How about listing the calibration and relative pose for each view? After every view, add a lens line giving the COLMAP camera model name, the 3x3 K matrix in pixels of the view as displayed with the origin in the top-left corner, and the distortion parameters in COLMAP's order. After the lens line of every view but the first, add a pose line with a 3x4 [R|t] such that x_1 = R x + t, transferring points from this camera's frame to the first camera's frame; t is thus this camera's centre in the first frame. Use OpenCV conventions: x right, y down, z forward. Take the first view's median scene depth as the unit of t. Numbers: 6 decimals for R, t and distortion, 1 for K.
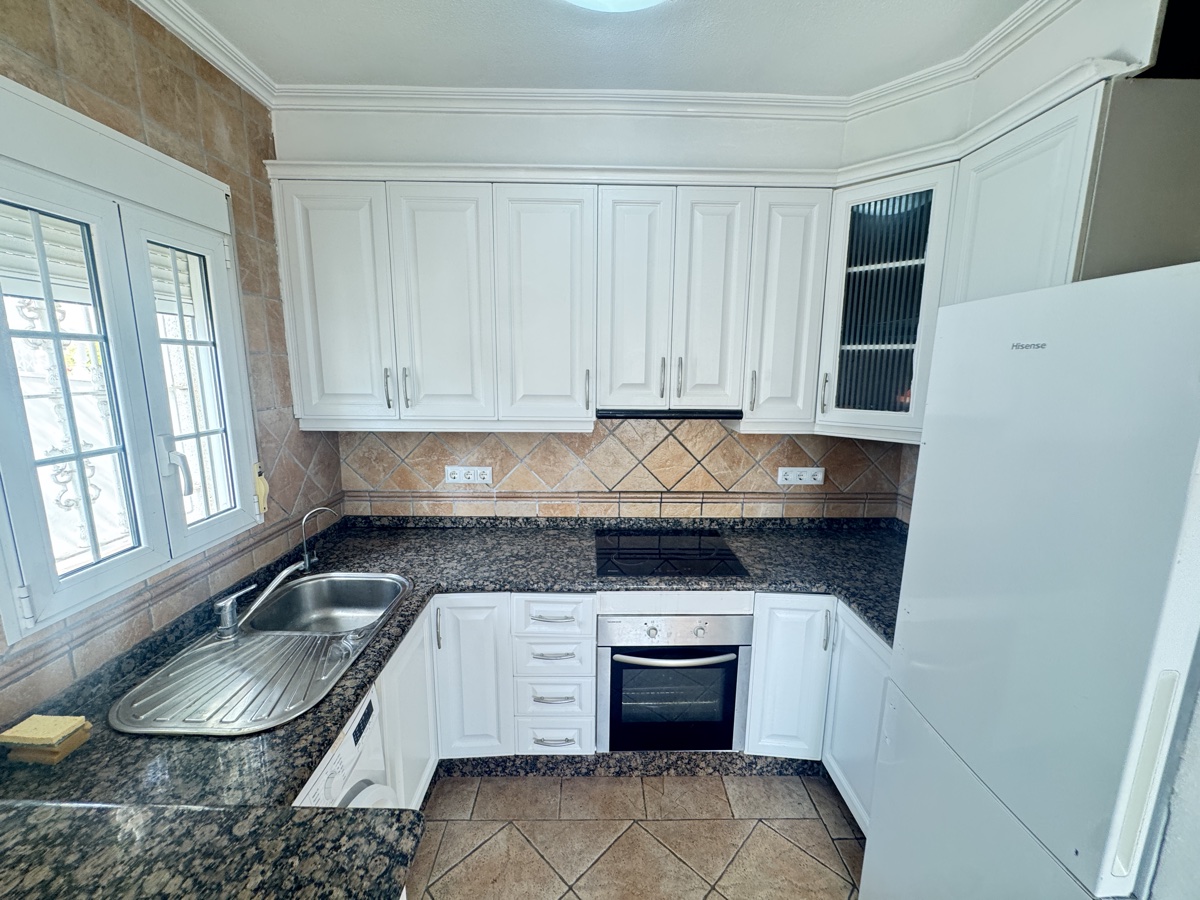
lens RADIAL K [[487.4, 0, 601.5], [0, 487.4, 448.7], [0, 0, 1]] dist [-0.002276, -0.000143]
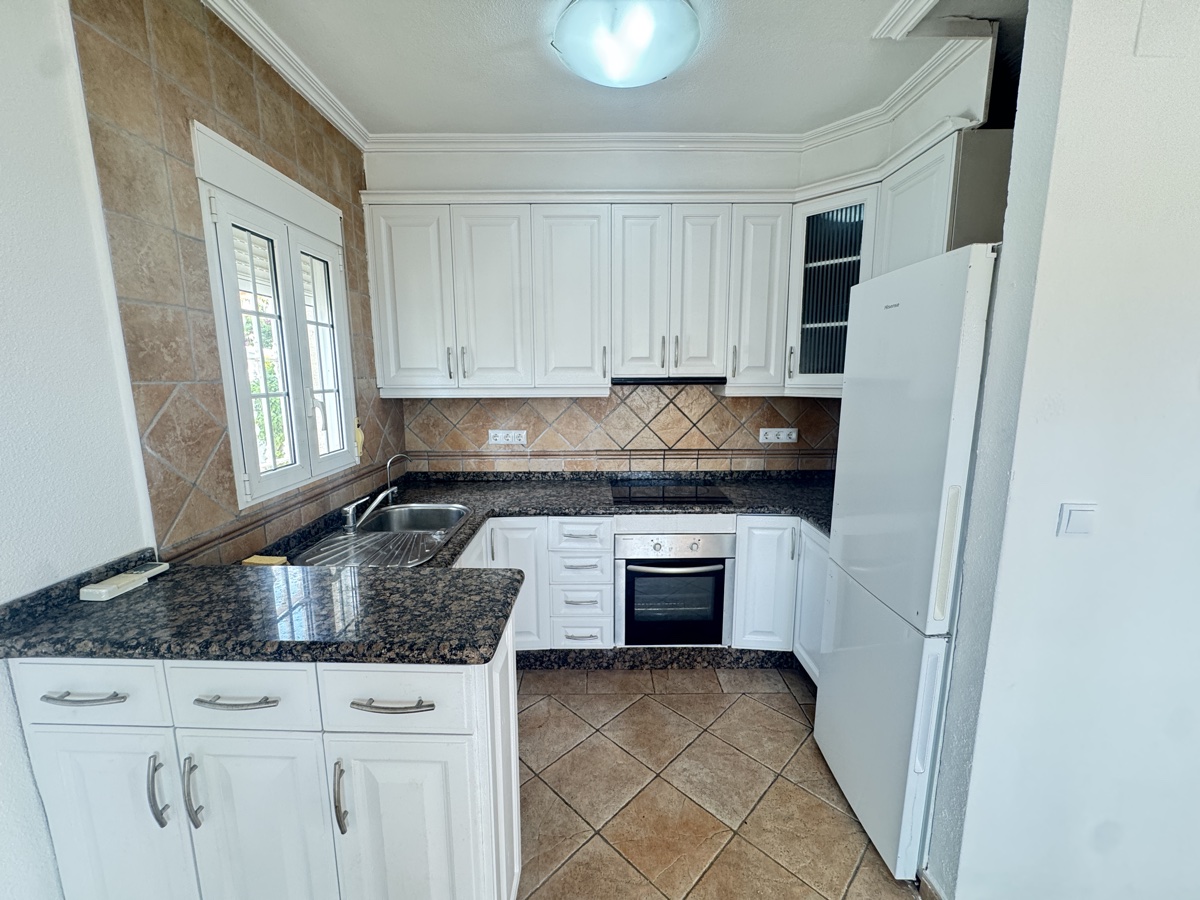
lens RADIAL K [[487.4, 0, 601.5], [0, 487.4, 448.7], [0, 0, 1]] dist [-0.002276, -0.000143]
pose [[0.999826, -0.011228, -0.014878, -0.021120], [0.010985, 0.999806, -0.016340, 0.133706], [0.015059, 0.016173, 0.999756, -0.292073]]
